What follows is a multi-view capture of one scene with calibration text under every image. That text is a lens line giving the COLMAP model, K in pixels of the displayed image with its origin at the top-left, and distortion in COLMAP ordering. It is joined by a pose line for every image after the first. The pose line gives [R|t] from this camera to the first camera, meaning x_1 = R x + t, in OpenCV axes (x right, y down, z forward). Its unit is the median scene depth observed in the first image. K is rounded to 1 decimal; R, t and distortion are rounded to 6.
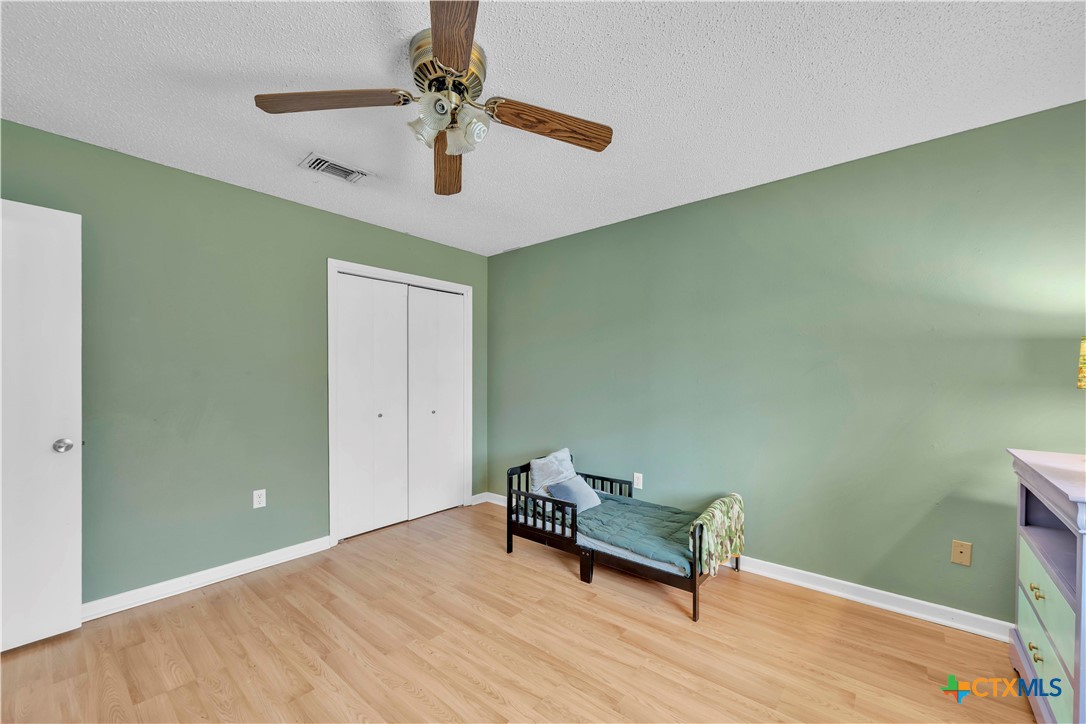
lens RADIAL K [[433.6, 0, 554.6], [0, 433.6, 372.0], [0, 0, 1]] dist [-0.000625, -0.000409]
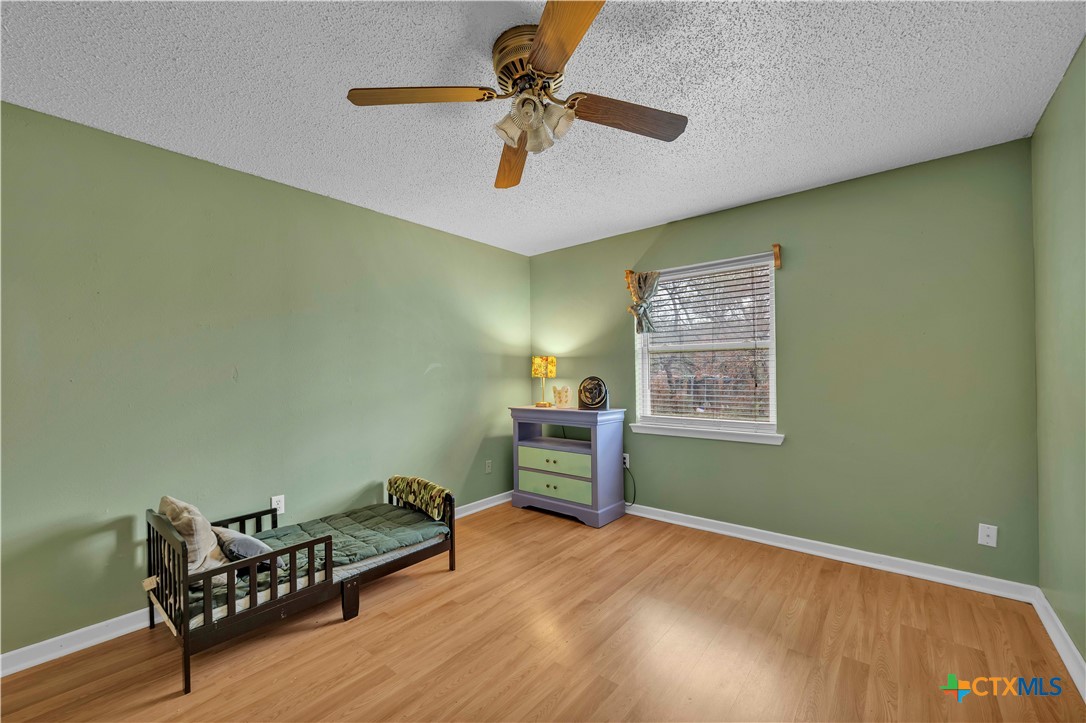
lens RADIAL K [[433.6, 0, 554.6], [0, 433.6, 371.5], [0, 0, 1]] dist [-0.000625, -0.000409]
pose [[-0.016590, 0.001253, 0.999862, -0.791488], [0.007334, 0.999972, -0.001131, 0.007320], [-0.999835, 0.007314, -0.016598, 0.622239]]
